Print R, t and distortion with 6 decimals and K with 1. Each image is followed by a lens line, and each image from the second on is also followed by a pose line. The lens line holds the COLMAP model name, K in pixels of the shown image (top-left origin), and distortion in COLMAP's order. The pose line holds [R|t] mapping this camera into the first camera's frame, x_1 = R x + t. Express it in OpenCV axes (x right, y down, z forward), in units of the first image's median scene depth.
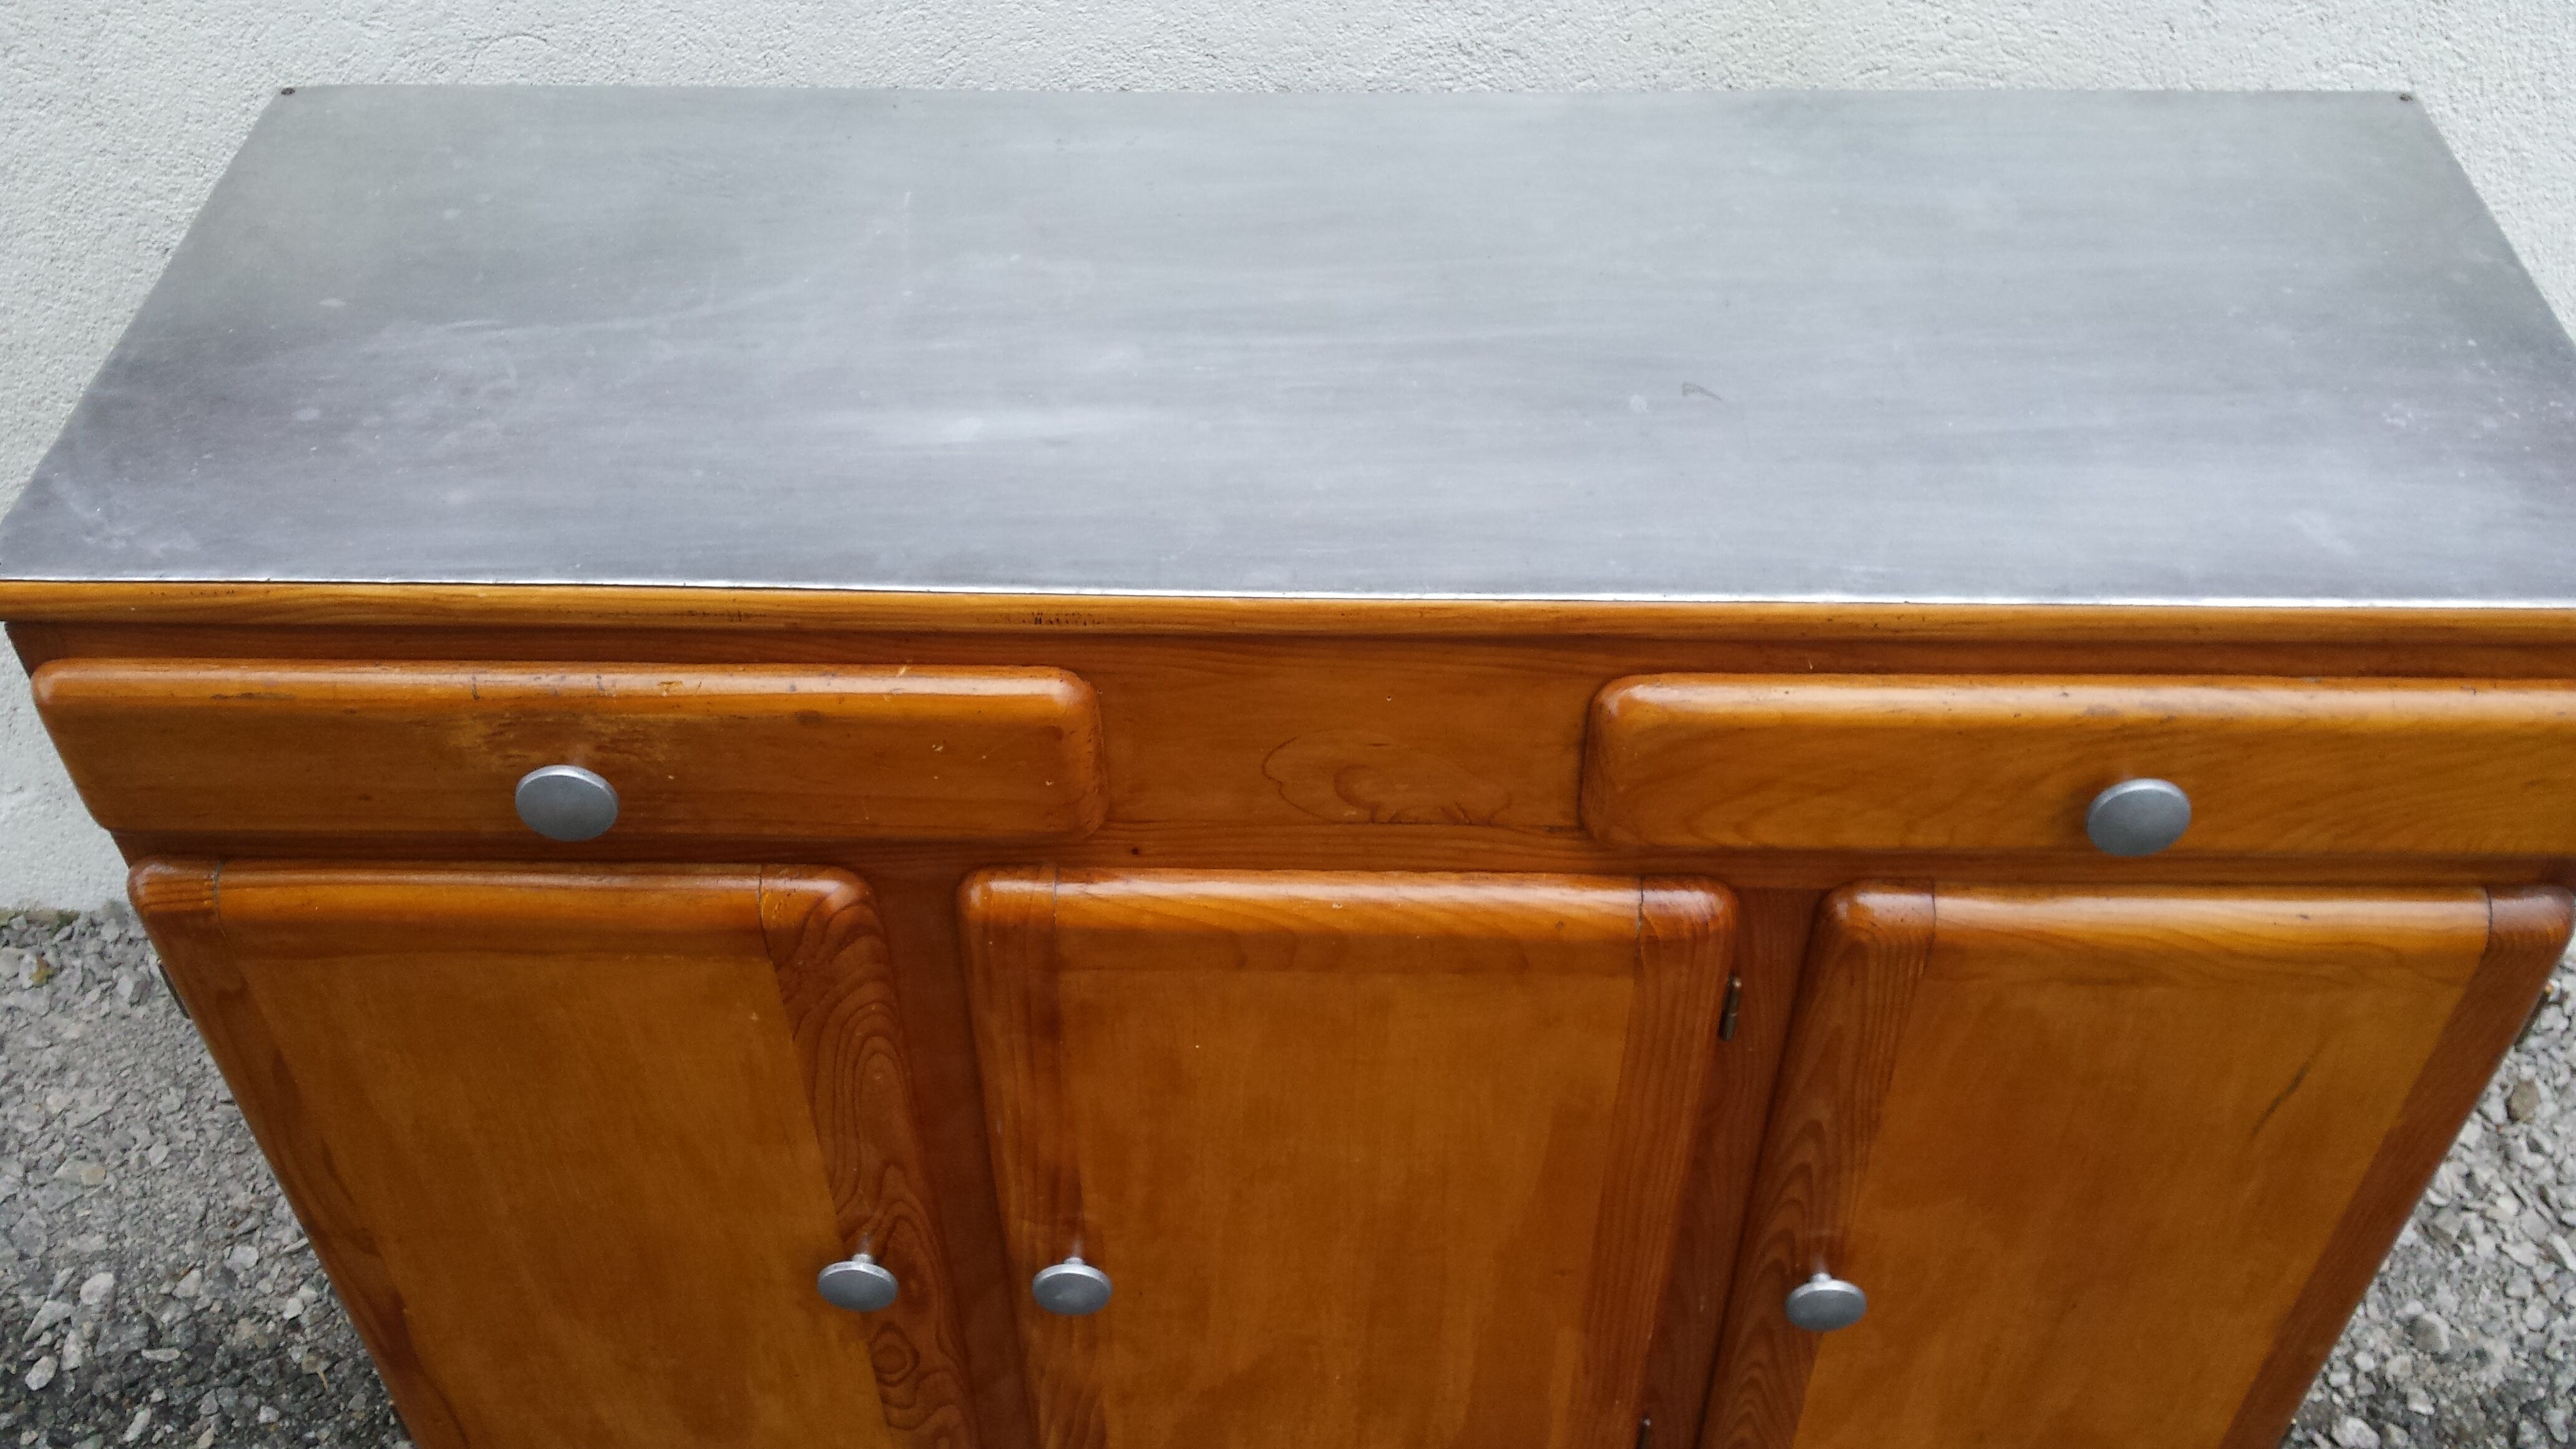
lens RADIAL K [[2388.0, 0, 1288.0], [0, 2388.0, 724.5], [0, 0, 1]] dist [0.146880, -0.276134]
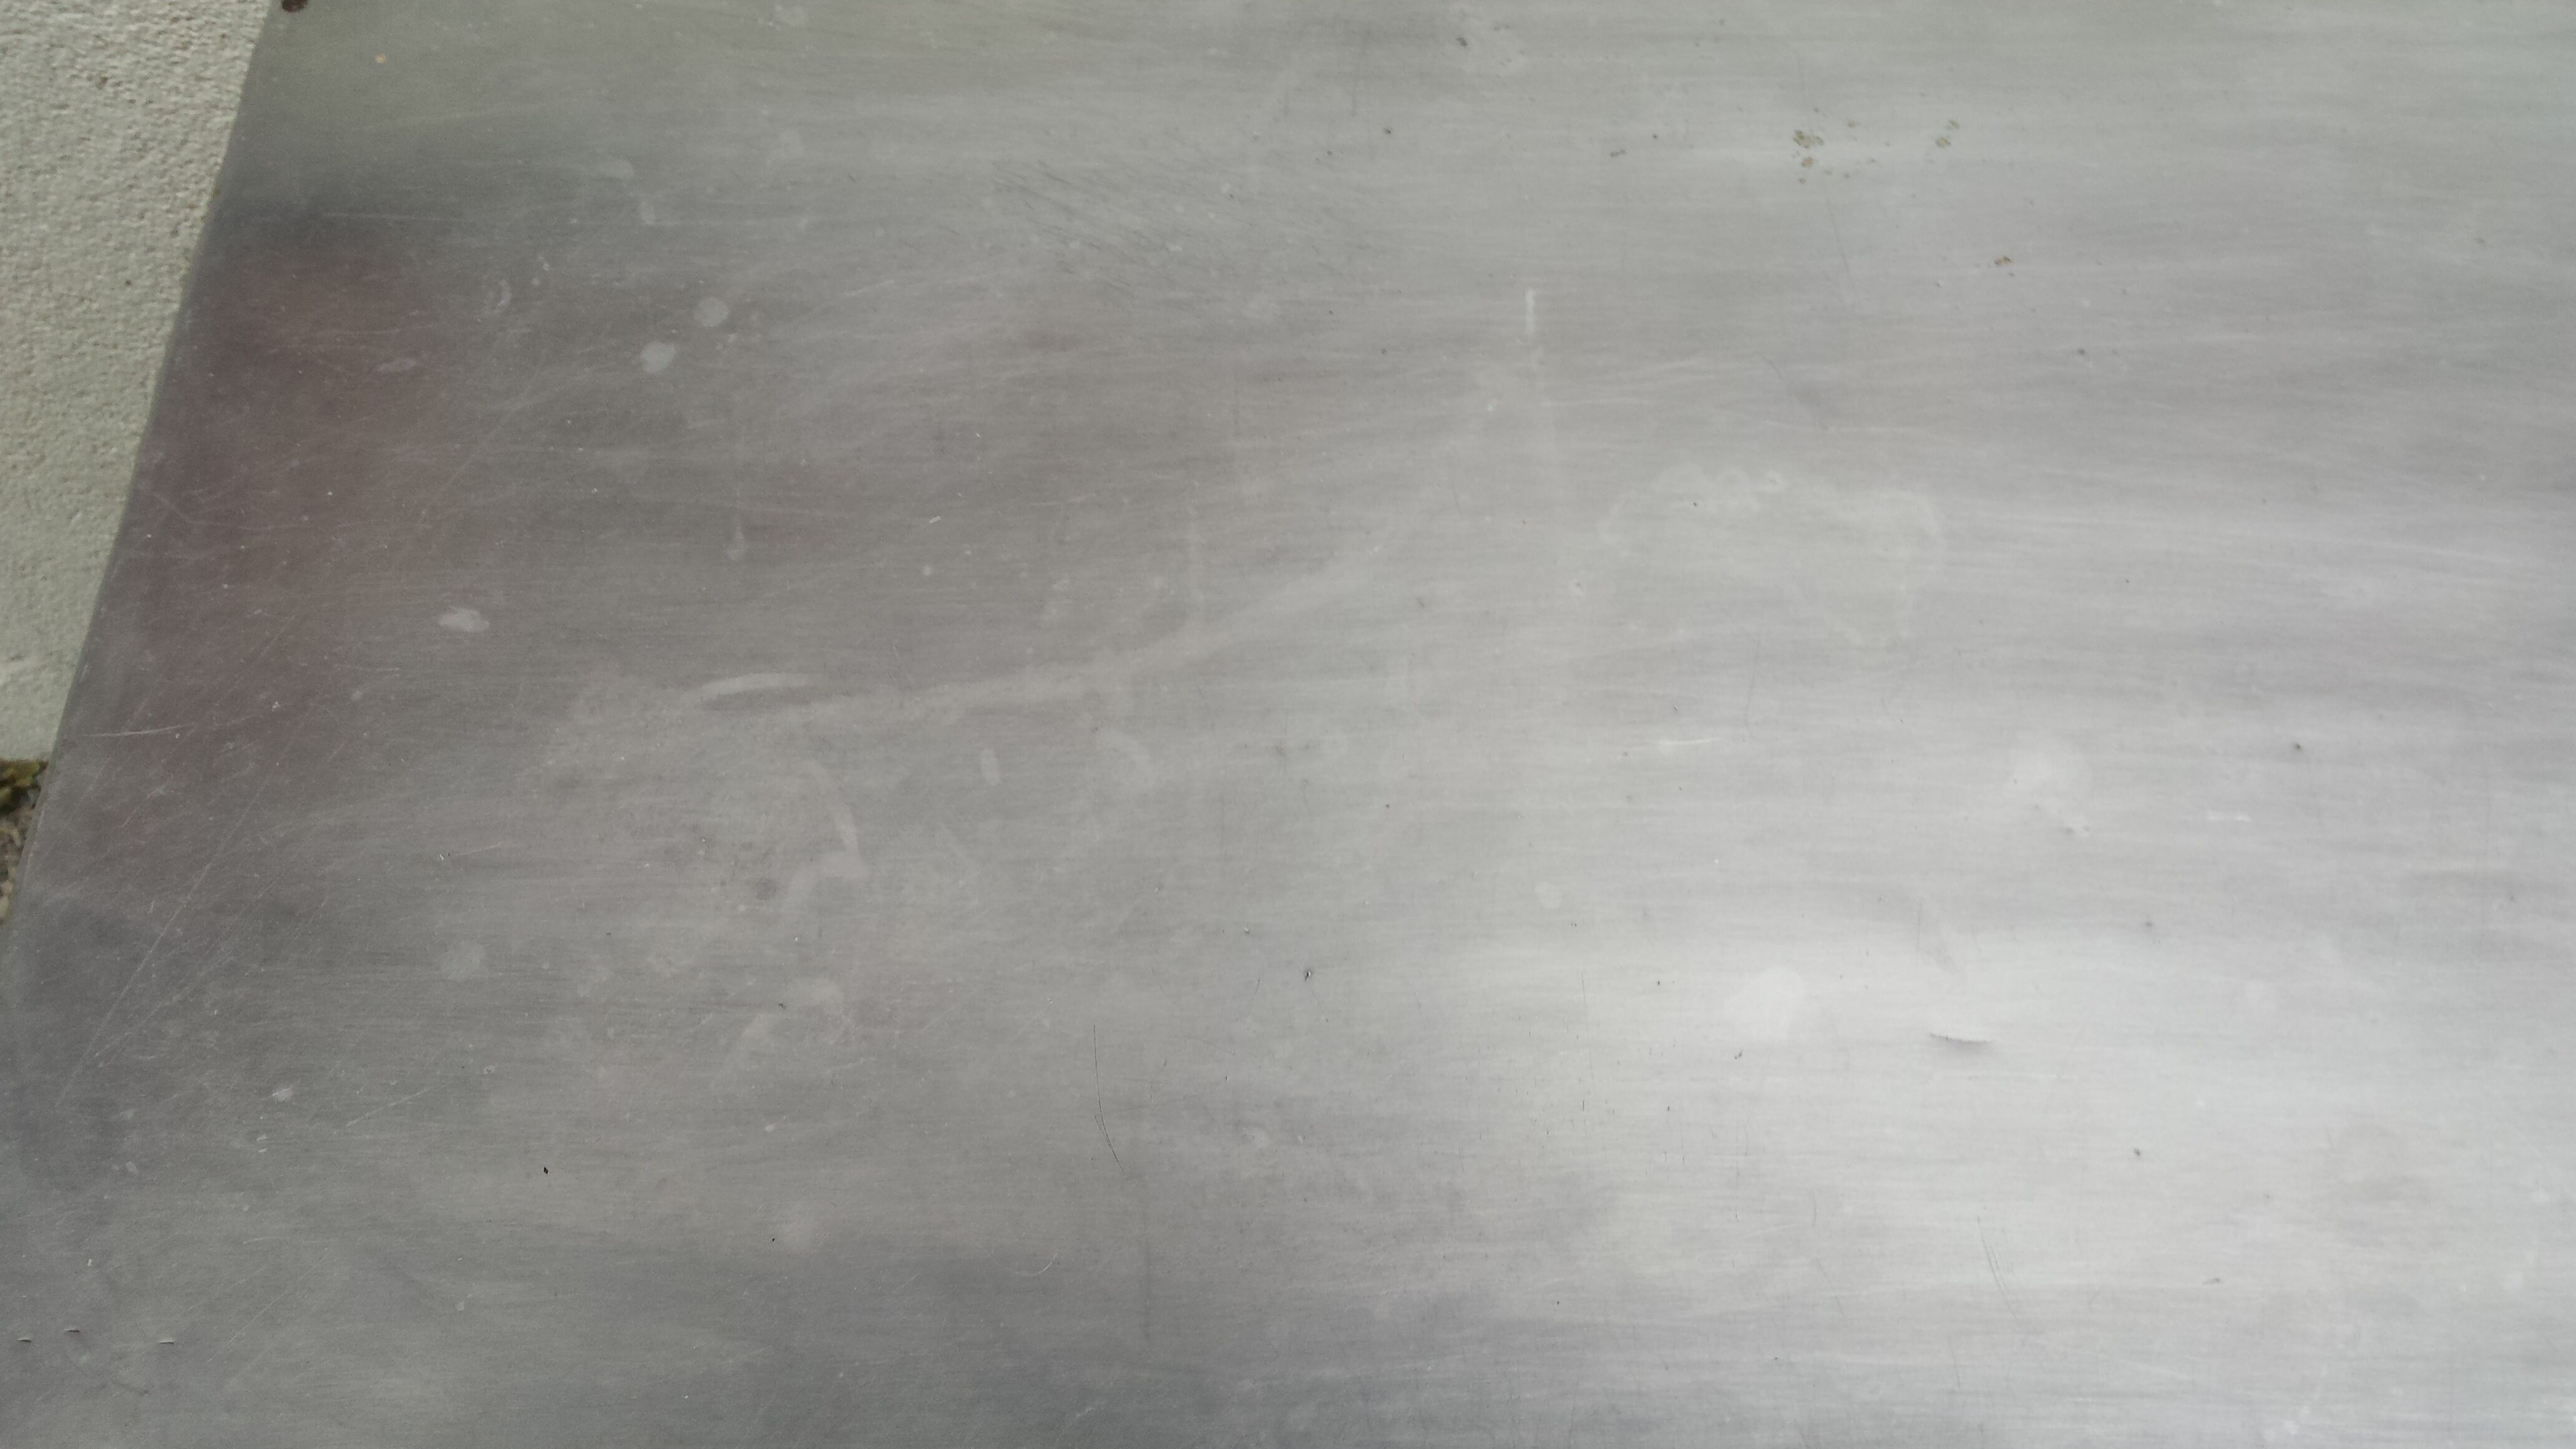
lens RADIAL K [[2388.0, 0, 1288.0], [0, 2388.0, 724.5], [0, 0, 1]] dist [0.146880, -0.276134]
pose [[0.999854, 0.000528, -0.017071, -0.214735], [0.005173, 0.943218, 0.332134, -0.325997], [0.016277, -0.332173, 0.943078, 0.523139]]
